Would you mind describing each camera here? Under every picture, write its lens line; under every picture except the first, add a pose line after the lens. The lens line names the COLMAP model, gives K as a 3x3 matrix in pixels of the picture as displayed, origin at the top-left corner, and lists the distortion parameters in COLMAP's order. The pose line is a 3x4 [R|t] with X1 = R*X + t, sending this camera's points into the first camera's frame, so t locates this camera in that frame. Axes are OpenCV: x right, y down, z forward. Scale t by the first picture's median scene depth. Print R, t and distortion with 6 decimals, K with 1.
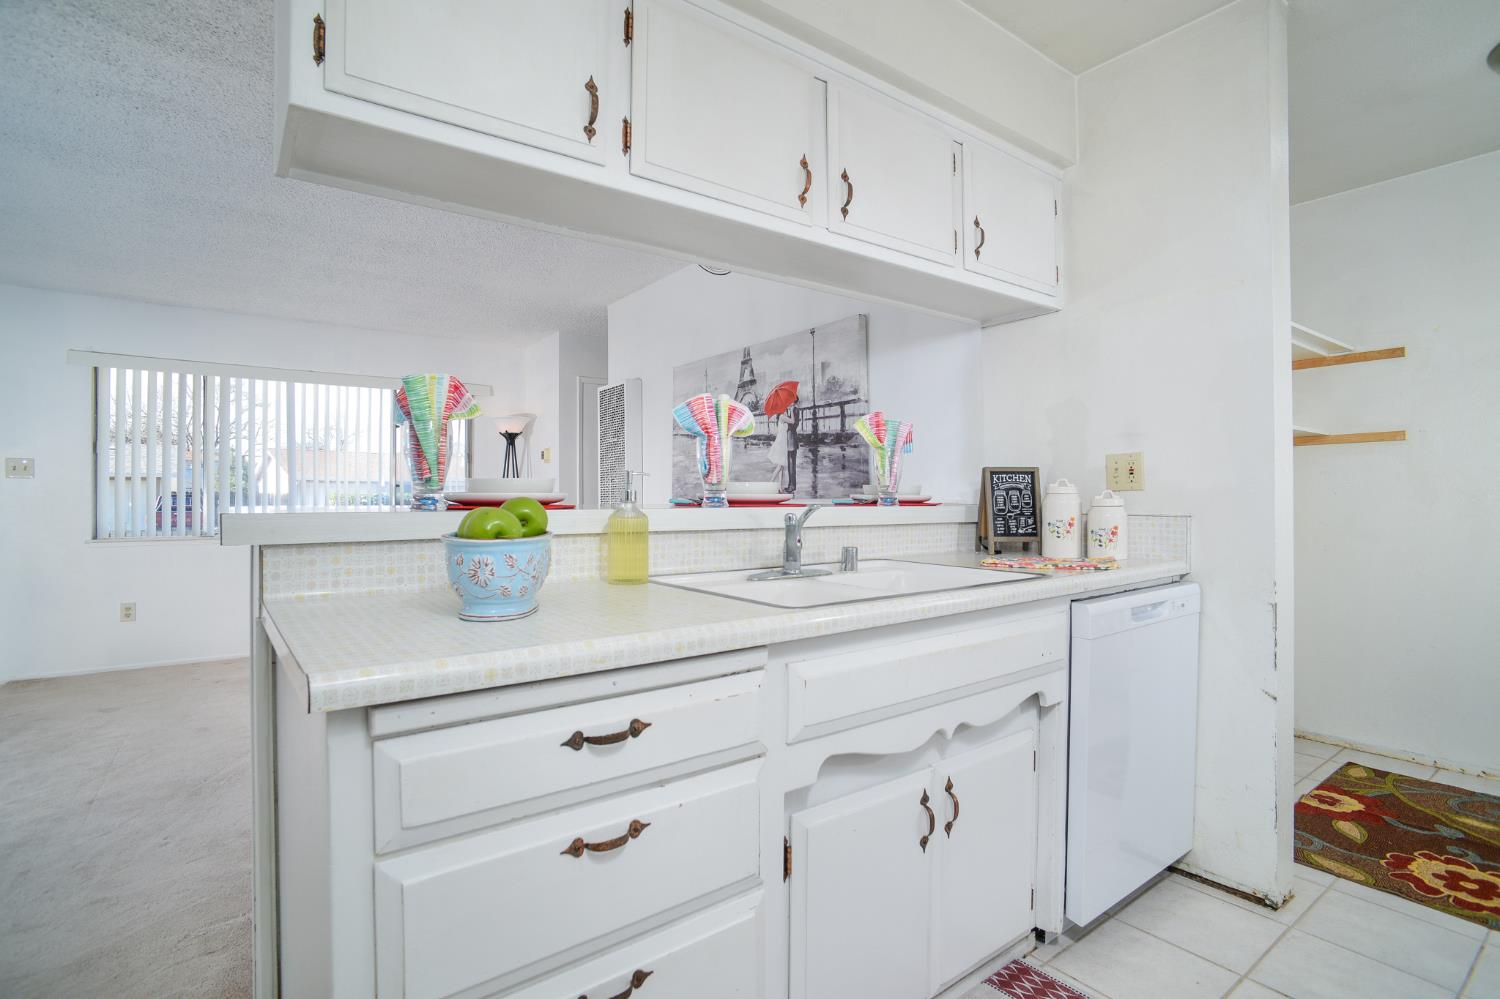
lens RADIAL K [[744.5, 0, 750.0], [0, 744.5, 499.5], [0, 0, 1]] dist [-0.069333, 0.039721]
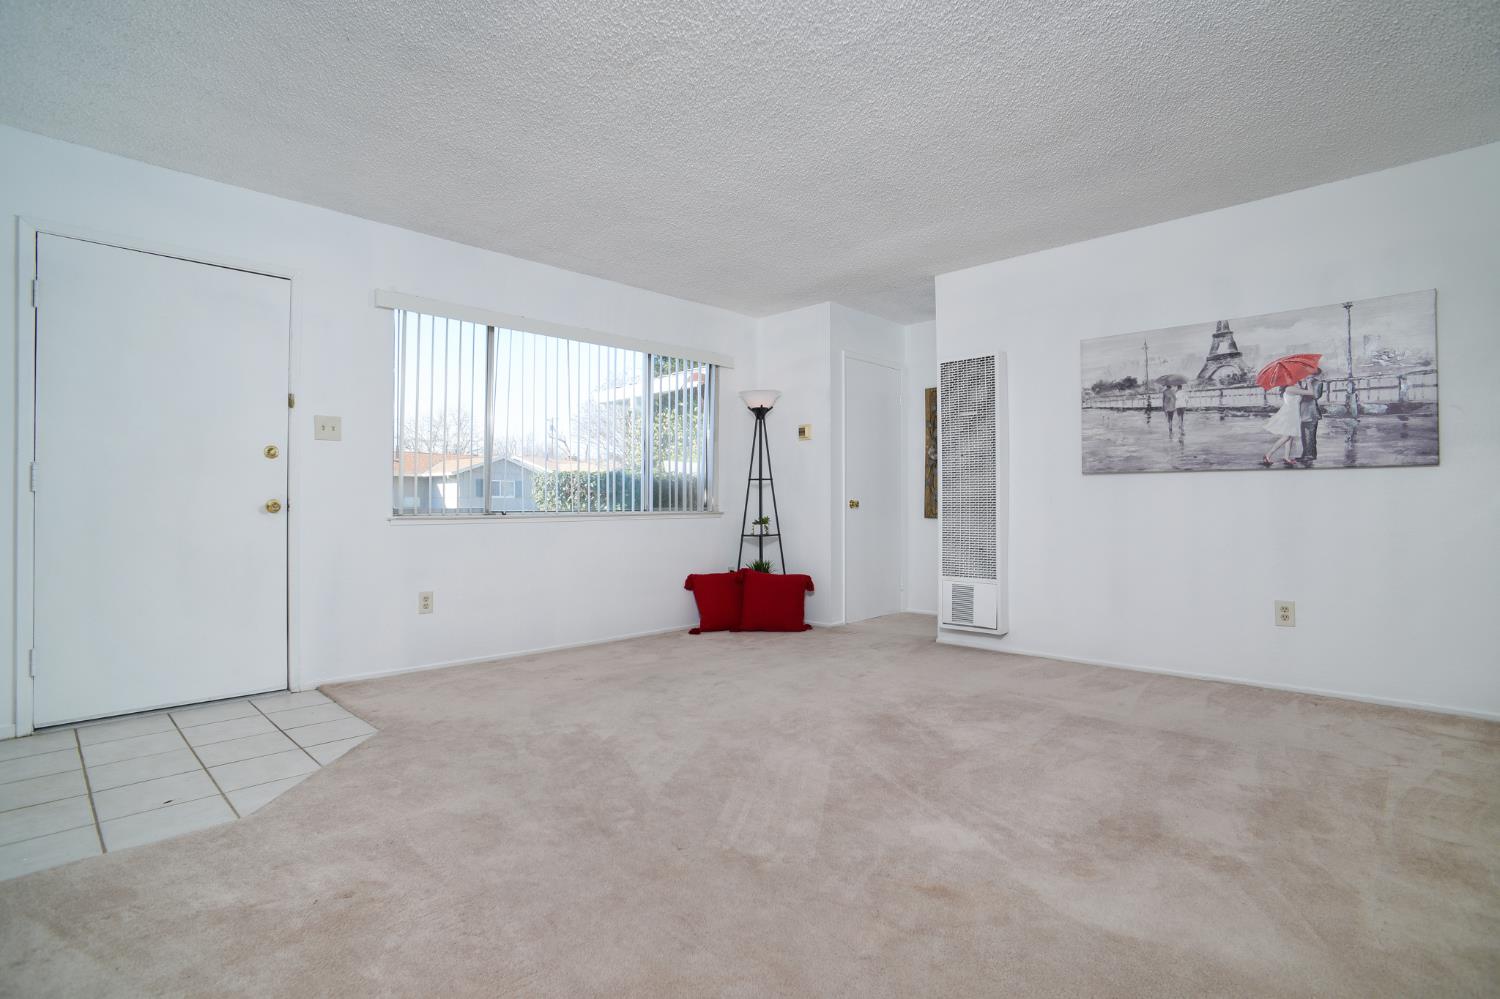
lens RADIAL K [[744.5, 0, 750.0], [0, 744.5, 499.5], [0, 0, 1]] dist [-0.069333, 0.039721]
pose [[0.987886, 0.005587, 0.155081, -0.865247], [-0.005506, 0.999984, -0.000952, 0.047650], [-0.155084, 0.000086, 0.987901, 0.131167]]
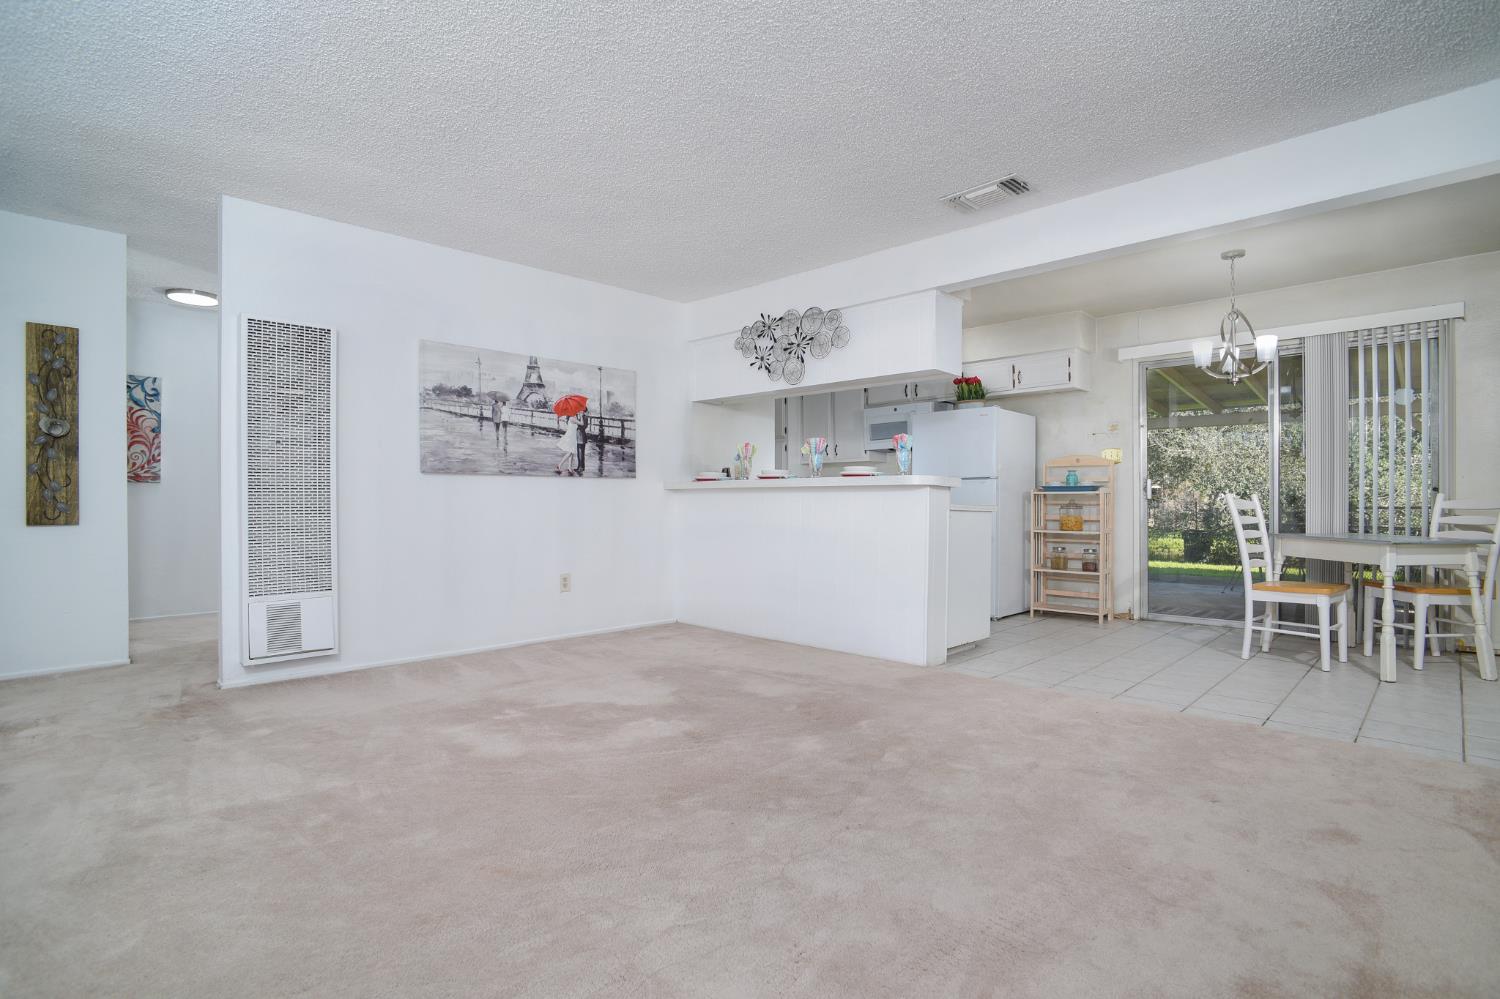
lens RADIAL K [[744.5, 0, 750.0], [0, 744.5, 499.5], [0, 0, 1]] dist [-0.069333, 0.039721]
pose [[-0.155528, 0.006116, 0.987813, -1.431416], [-0.003073, 0.999973, -0.006675, 0.052220], [-0.987827, -0.004074, -0.155505, 0.902622]]
